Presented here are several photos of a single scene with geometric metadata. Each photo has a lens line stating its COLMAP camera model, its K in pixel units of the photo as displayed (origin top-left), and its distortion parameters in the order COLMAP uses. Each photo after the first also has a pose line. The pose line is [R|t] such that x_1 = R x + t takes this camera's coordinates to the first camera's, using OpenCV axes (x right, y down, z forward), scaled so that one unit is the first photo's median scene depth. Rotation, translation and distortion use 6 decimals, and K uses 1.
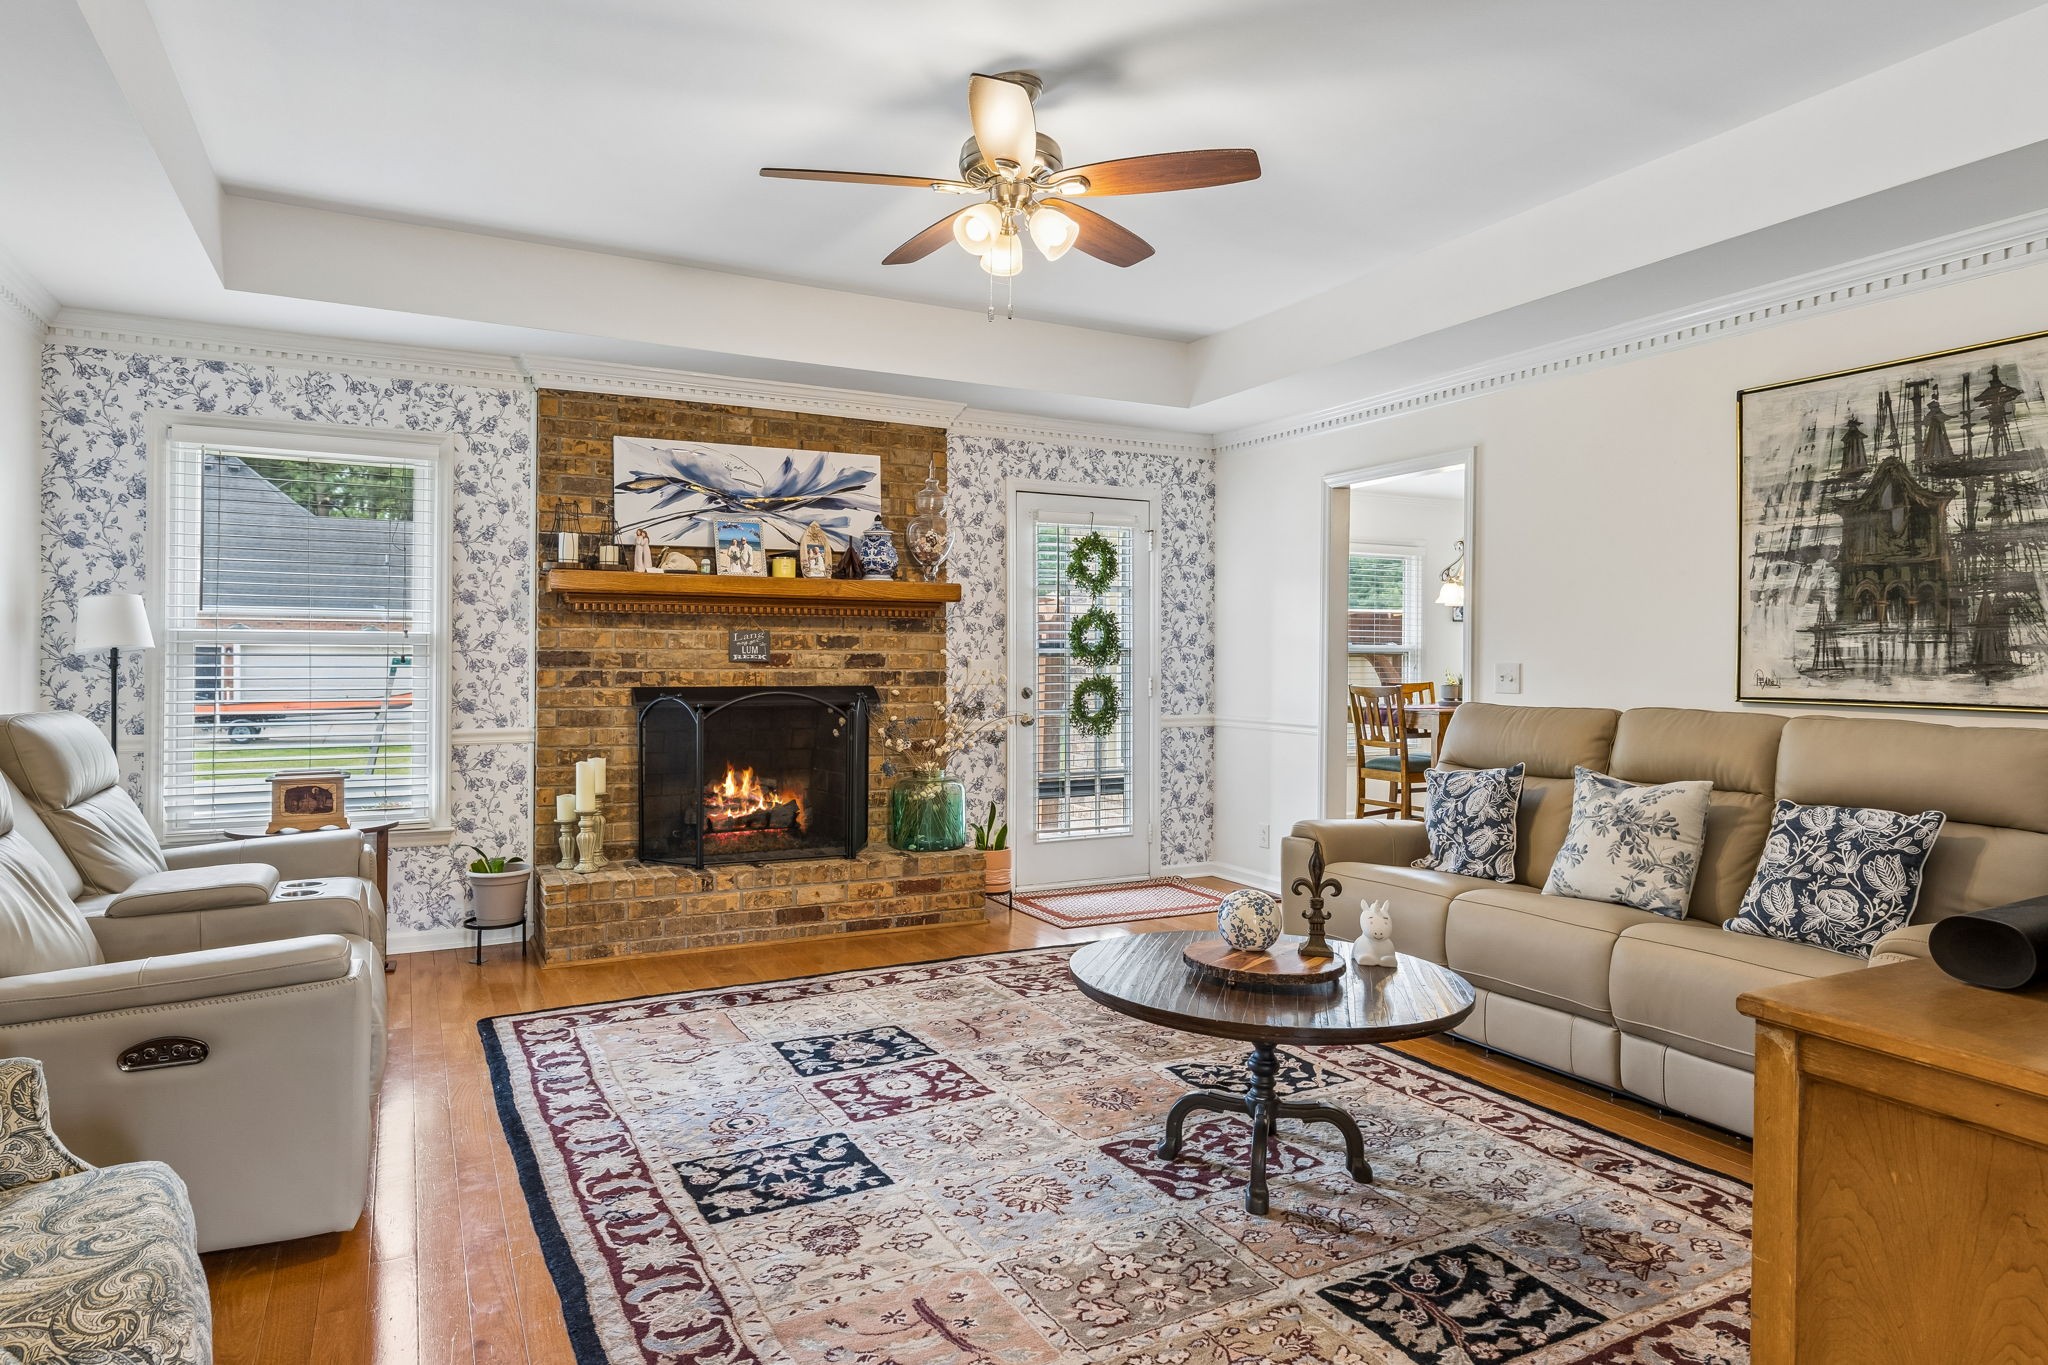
lens RADIAL K [[1183.7, 0, 1017.8], [0, 1183.7, 651.9], [0, 0, 1]] dist [-0.000740, -0.000320]
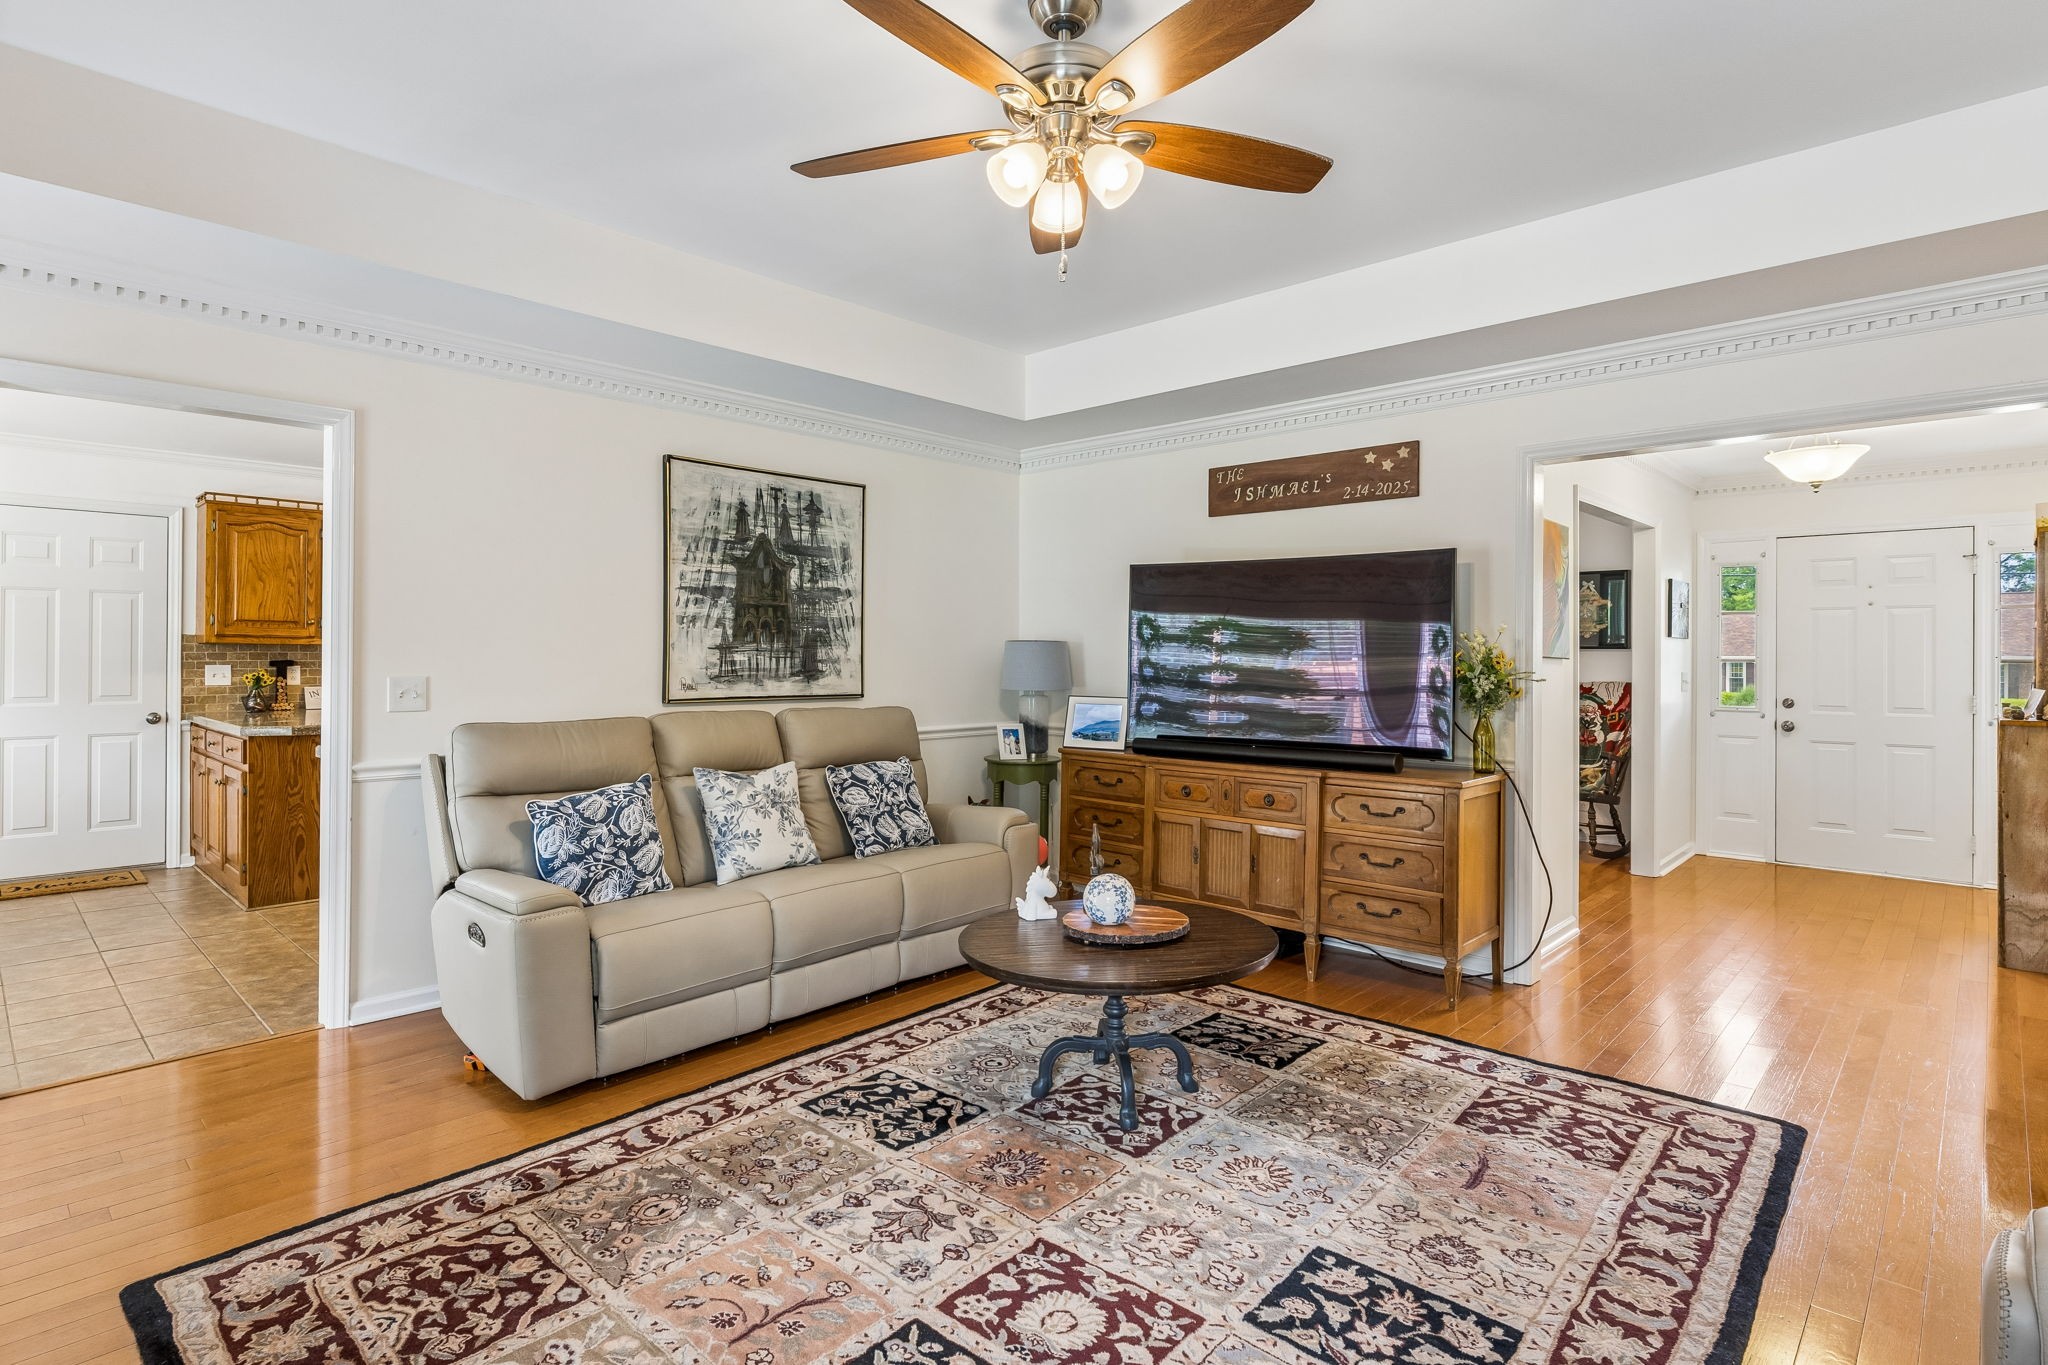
lens RADIAL K [[1032.0, 0, 1013.9], [0, 1032.0, 651.7], [0, 0, 1]] dist [-0.002584, -0.000332]
pose [[-0.327274, -0.006743, 0.944905, -0.630576], [-0.013139, 0.999910, 0.002585, -0.023575], [-0.944838, -0.011569, -0.327333, 1.179482]]
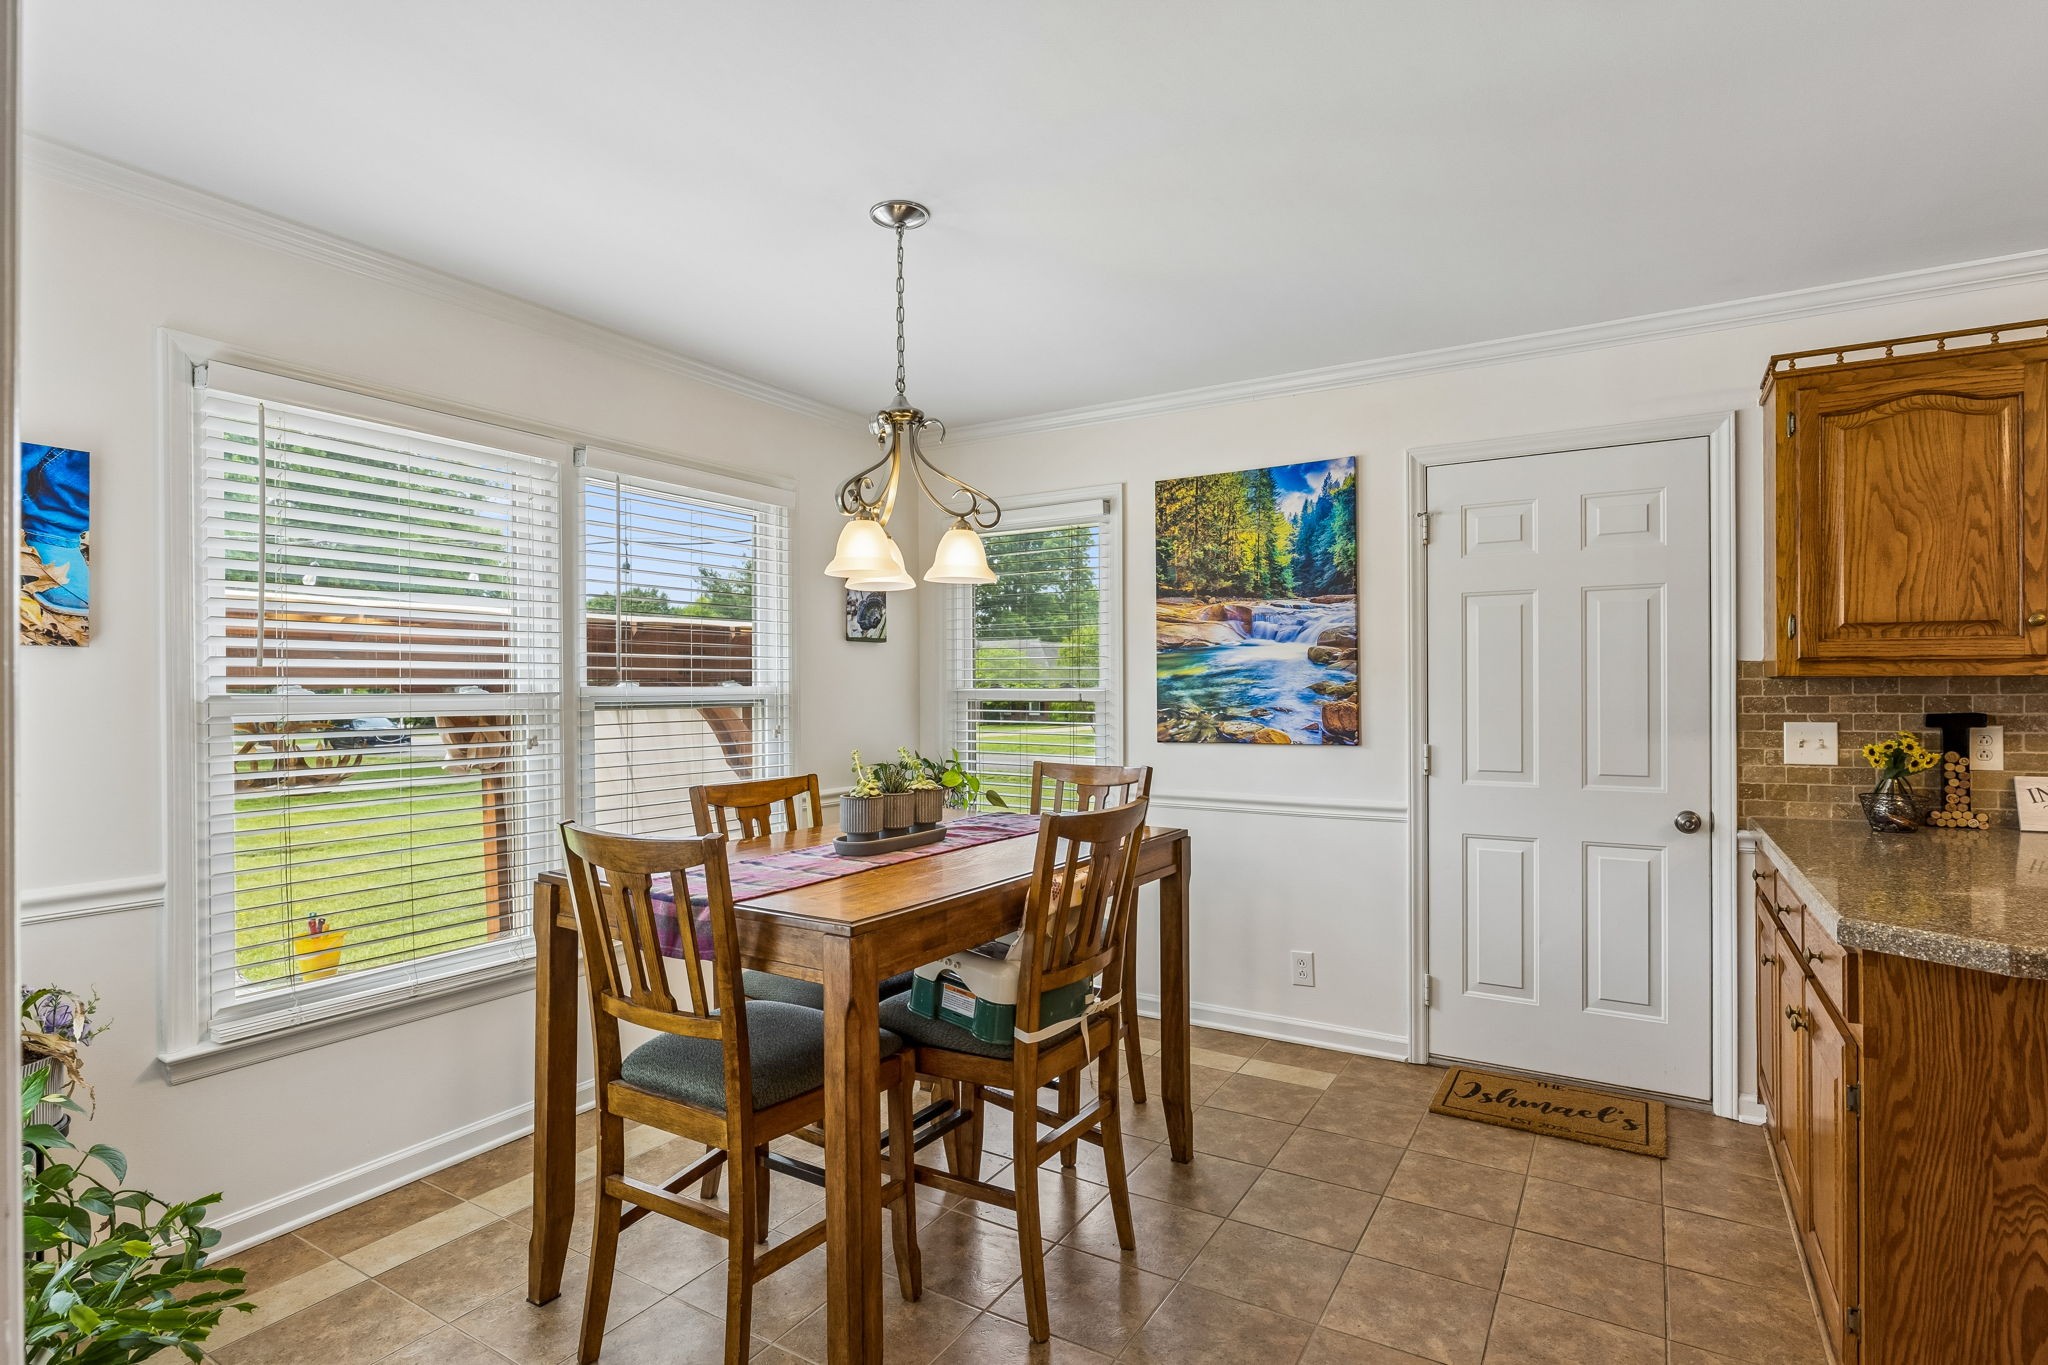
lens RADIAL K [[1015.9, 0, 1018.2], [0, 1015.9, 693.3], [0, 0, 1]] dist [-0.003143, -0.001793]
pose [[0.853423, -0.013248, 0.521051, 0.522313], [0.009269, 0.999905, 0.010242, -0.016637], [-0.521137, -0.003911, 0.853464, 1.526020]]
